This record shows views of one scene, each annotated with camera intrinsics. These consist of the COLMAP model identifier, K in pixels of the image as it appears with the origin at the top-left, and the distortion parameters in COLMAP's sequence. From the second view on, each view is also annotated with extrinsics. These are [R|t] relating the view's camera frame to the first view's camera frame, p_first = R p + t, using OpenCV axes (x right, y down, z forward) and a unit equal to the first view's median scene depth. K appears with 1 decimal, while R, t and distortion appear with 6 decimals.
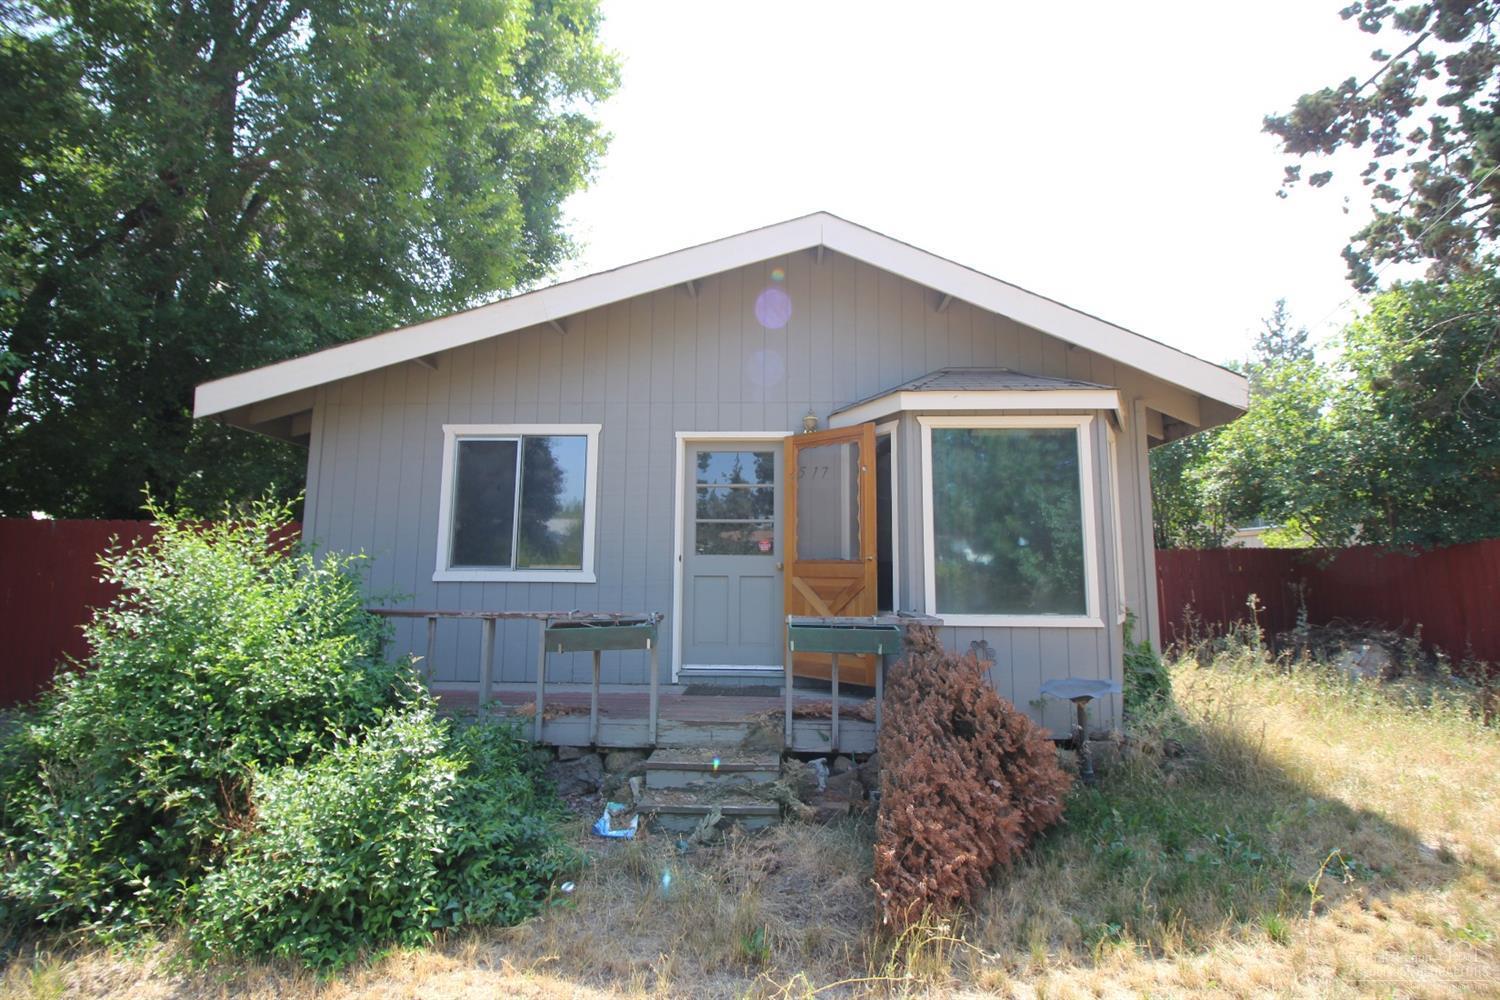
lens RADIAL K [[693.1, 0, 748.4], [0, 693.1, 490.8], [0, 0, 1]] dist [-0.003694, -0.010572]
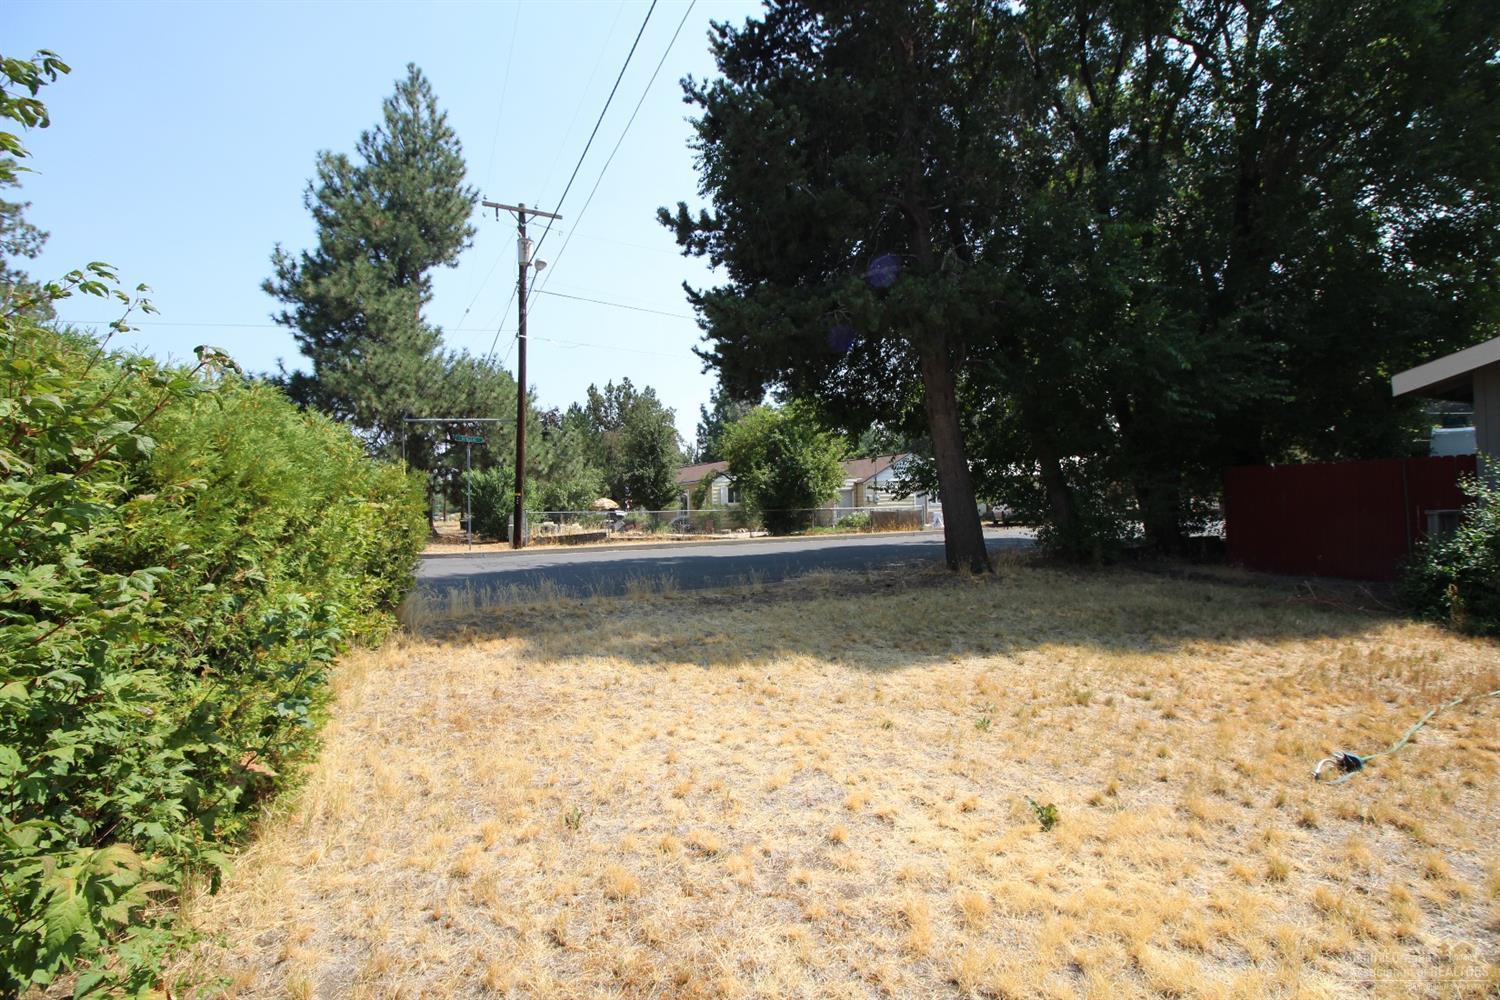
lens RADIAL K [[693.1, 0, 748.4], [0, 693.1, 490.8], [0, 0, 1]] dist [-0.003694, -0.010572]
pose [[0.444591, -0.034763, -0.895059, -0.051508], [0.131418, 0.990965, 0.026789, -0.122955], [0.886041, -0.129537, 0.445143, -1.025669]]
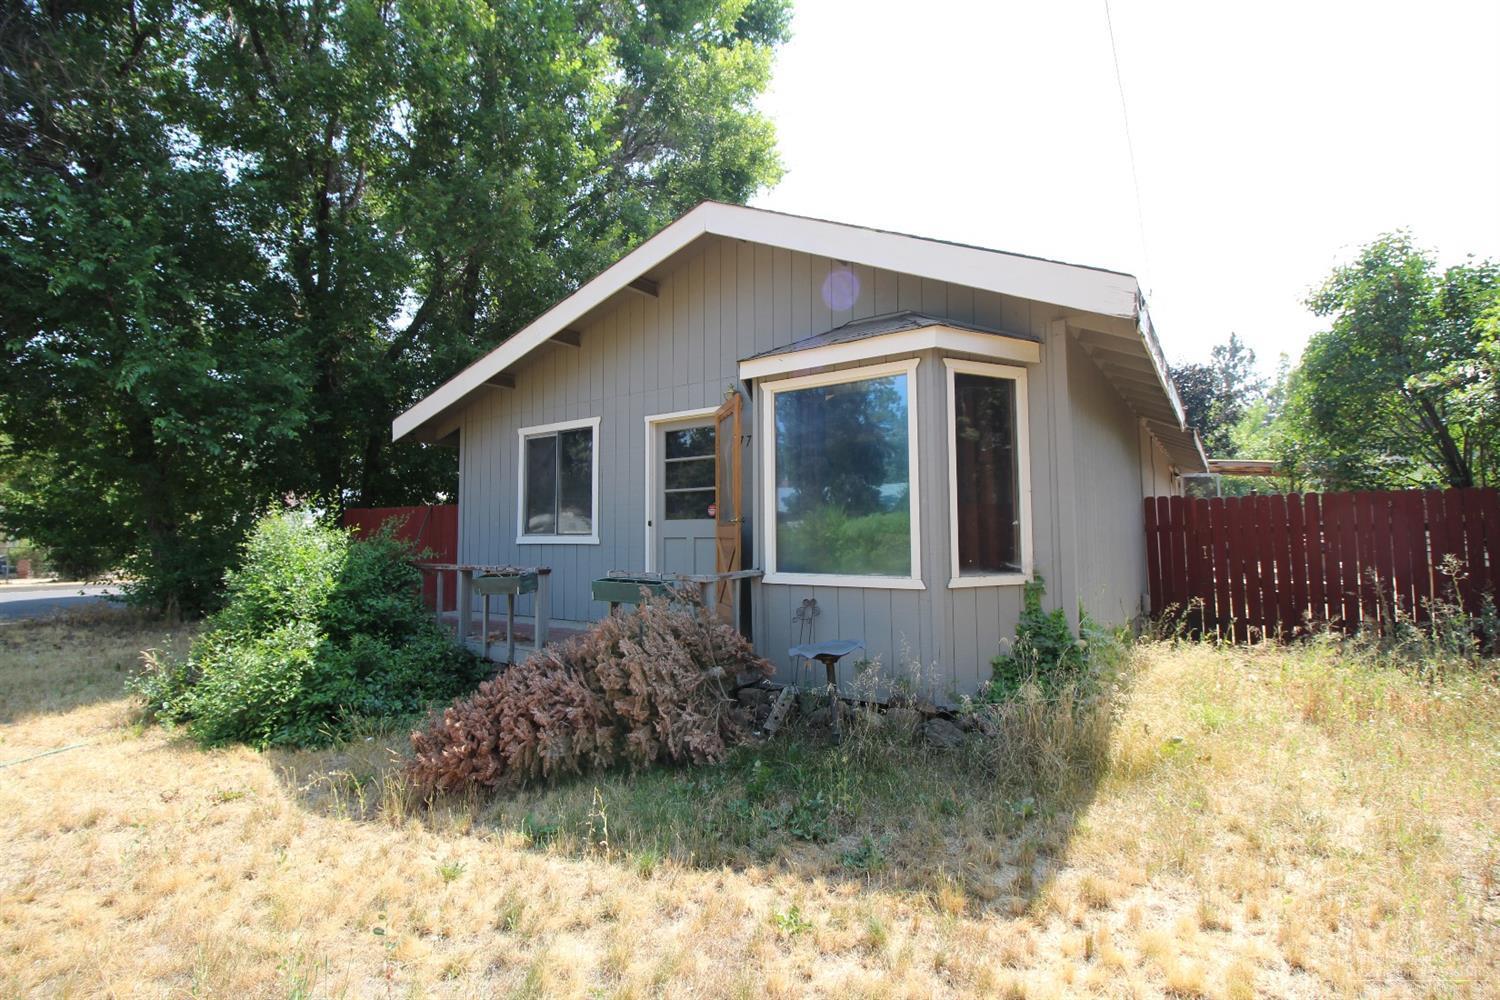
lens RADIAL K [[693.4, 0, 750.8], [0, 693.4, 488.6], [0, 0, 1]] dist [0.023394, -0.010496]
pose [[0.850343, -0.047270, -0.524102, 0.677484], [0.072682, 0.996962, 0.028006, 0.017912], [0.521186, -0.061908, 0.851195, 0.085474]]
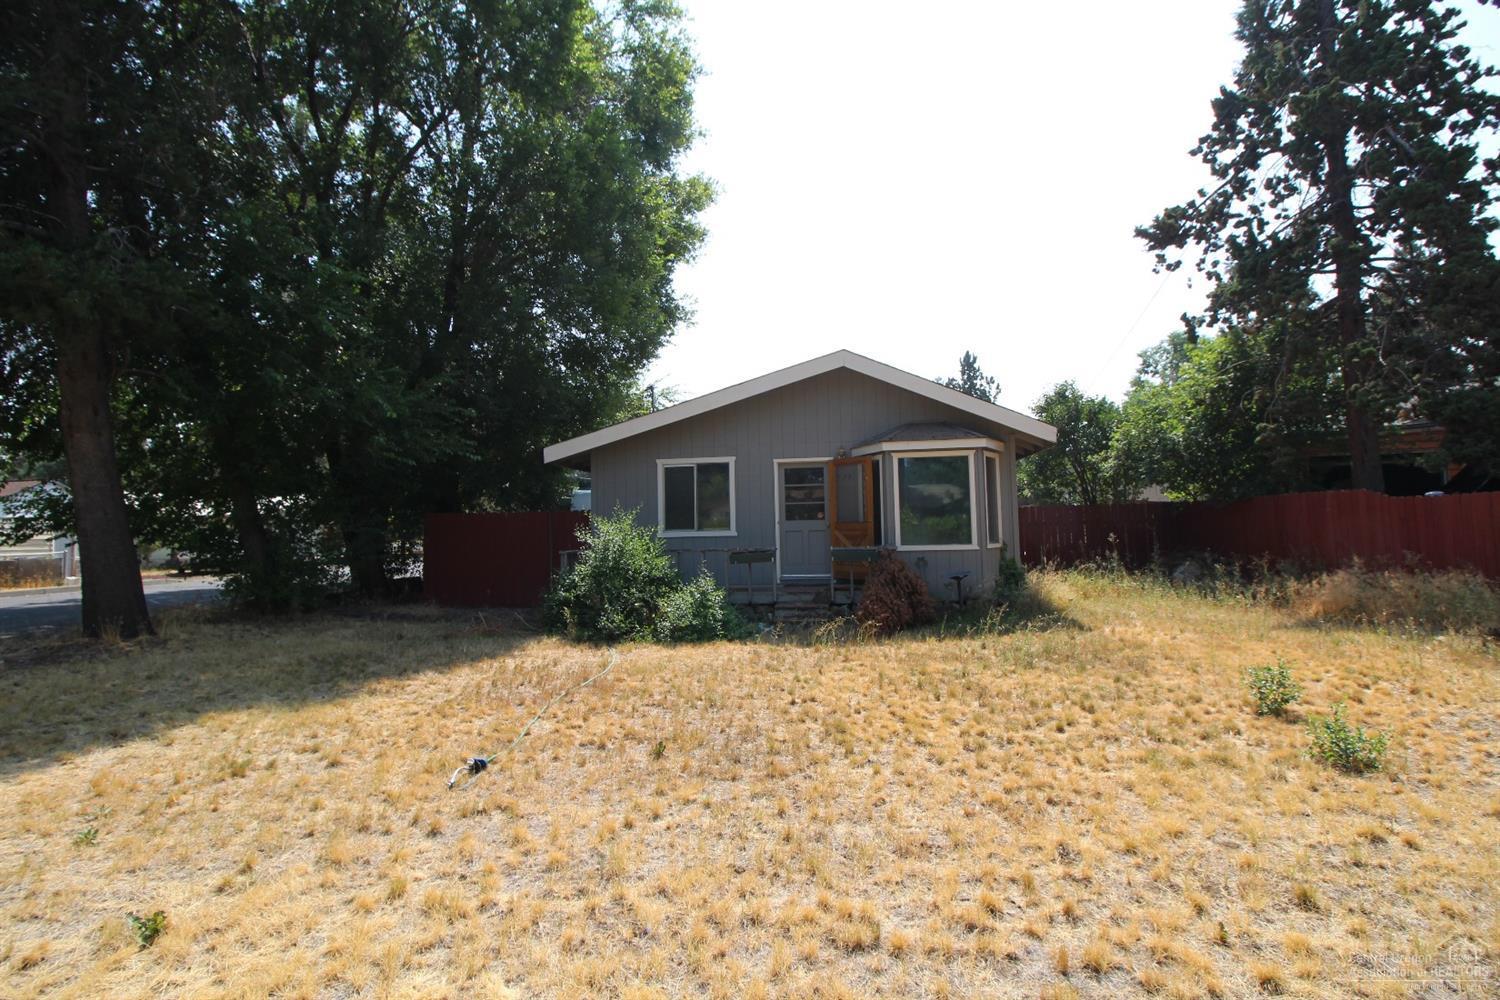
lens RADIAL K [[693.1, 0, 748.4], [0, 693.1, 490.8], [0, 0, 1]] dist [-0.003694, -0.010572]
pose [[0.995662, -0.034190, -0.086537, -0.007823], [0.039597, 0.997318, 0.061546, -0.122784], [0.084200, -0.064706, 0.994346, -1.002977]]
